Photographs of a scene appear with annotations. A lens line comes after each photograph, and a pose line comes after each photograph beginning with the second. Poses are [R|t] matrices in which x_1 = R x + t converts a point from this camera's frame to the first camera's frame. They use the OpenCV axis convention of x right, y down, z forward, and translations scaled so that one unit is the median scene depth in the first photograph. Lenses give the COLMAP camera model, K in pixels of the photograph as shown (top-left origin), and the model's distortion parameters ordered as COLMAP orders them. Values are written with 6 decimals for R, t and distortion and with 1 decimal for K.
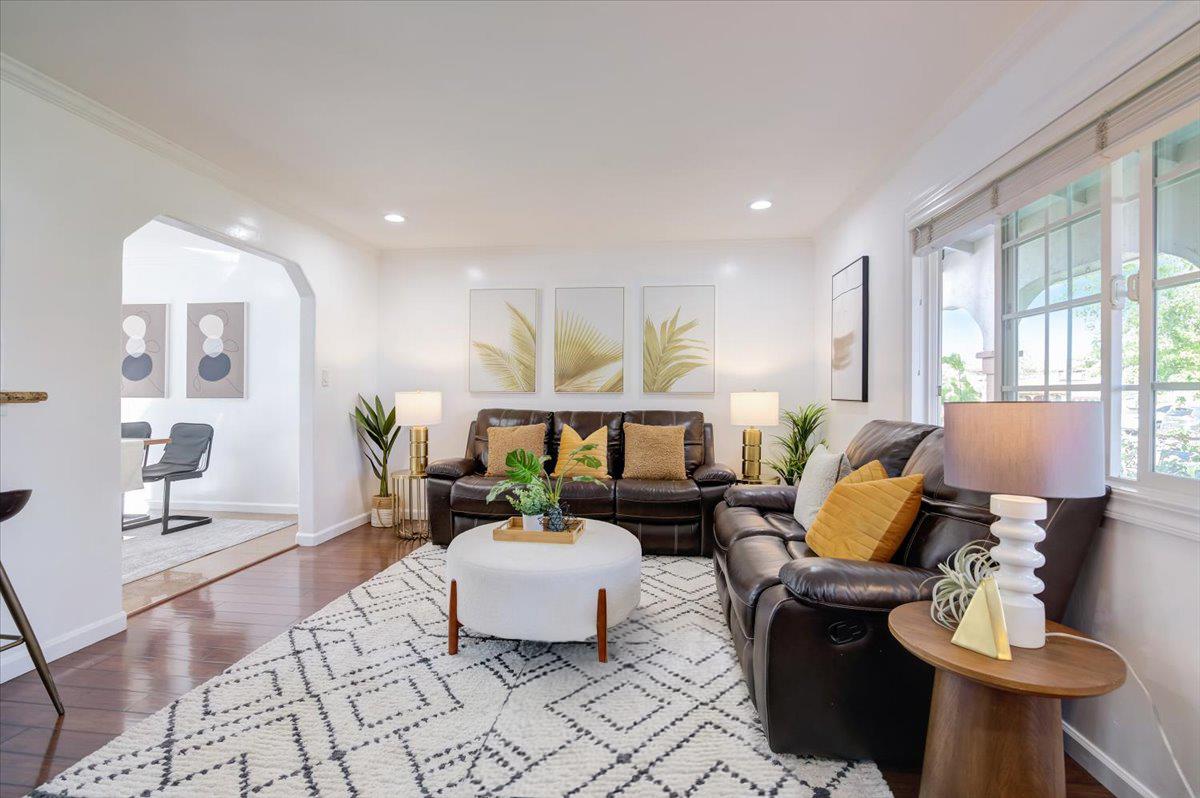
lens RADIAL K [[549.6, 0, 594.3], [0, 549.6, 397.9], [0, 0, 1]] dist [-0.019820, 0.000063]
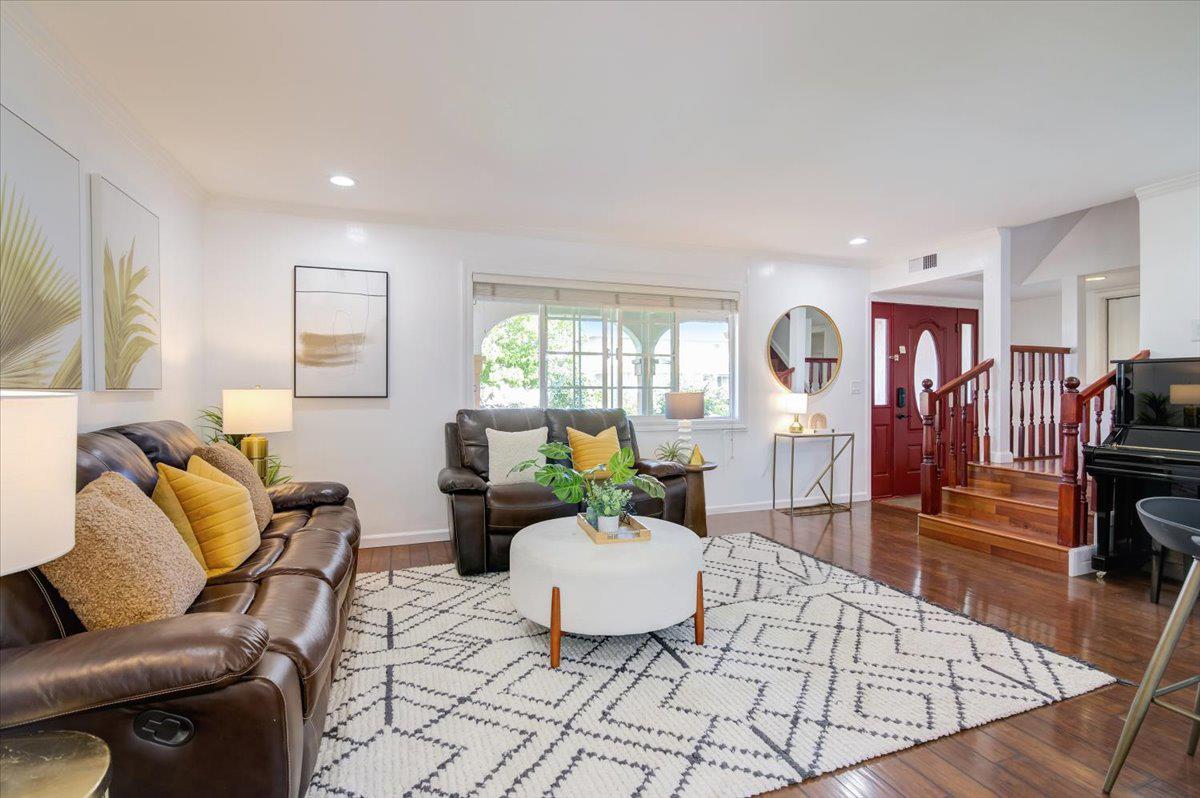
lens RADIAL K [[549.6, 0, 594.3], [0, 549.6, 397.9], [0, 0, 1]] dist [-0.019820, 0.000063]
pose [[-0.447398, -0.013929, 0.894226, -1.006569], [0.005451, 0.999818, 0.018301, -0.016372], [-0.894318, 0.013063, -0.447241, 1.510010]]
